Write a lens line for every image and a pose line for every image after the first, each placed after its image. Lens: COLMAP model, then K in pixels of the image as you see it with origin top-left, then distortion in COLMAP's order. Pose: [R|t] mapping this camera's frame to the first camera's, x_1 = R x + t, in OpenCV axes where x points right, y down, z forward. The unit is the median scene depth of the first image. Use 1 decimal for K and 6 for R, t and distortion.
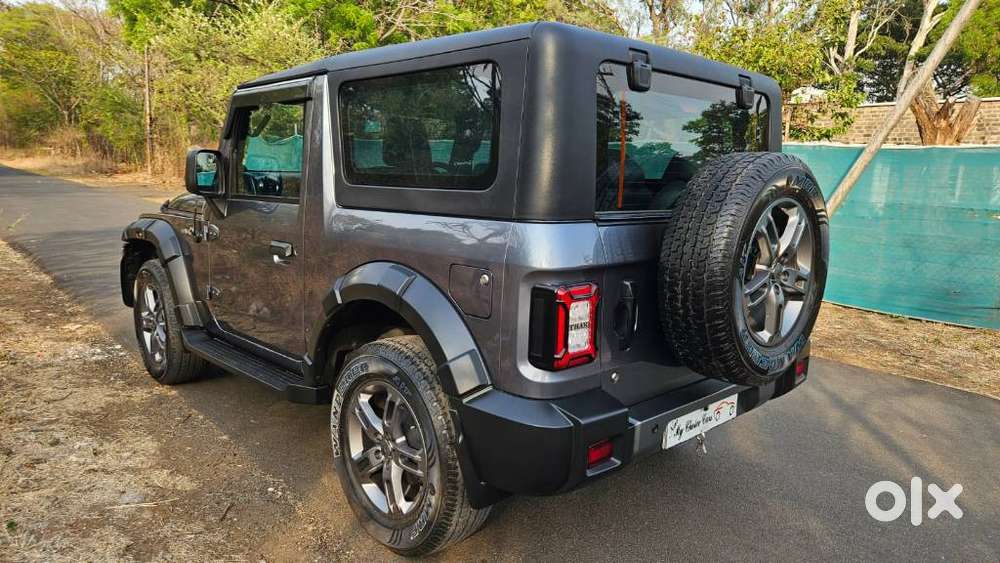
lens RADIAL K [[699.3, 0, 500.0], [0, 699.3, 281.5], [0, 0, 1]] dist [-0.002499, 0.001500]
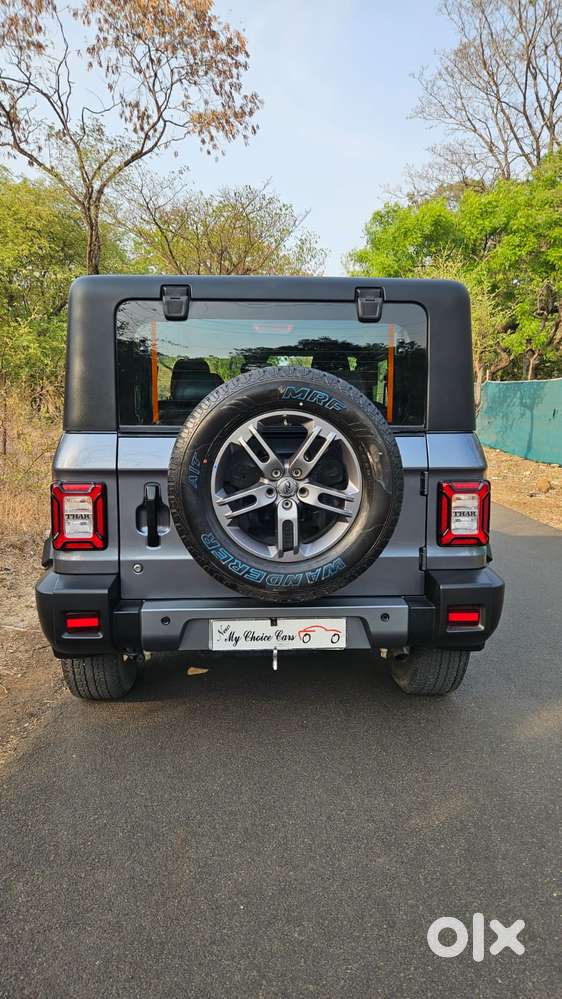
lens RADIAL K [[698.6, 0, 281.0], [0, 698.6, 499.5], [0, 0, 1]] dist [-0.002499, 0.001500]
pose [[0.753448, 0.058750, -0.654877, 0.984518], [-0.080363, 0.996761, -0.003038, 0.005271], [0.652578, 0.054917, 0.755729, 0.245651]]
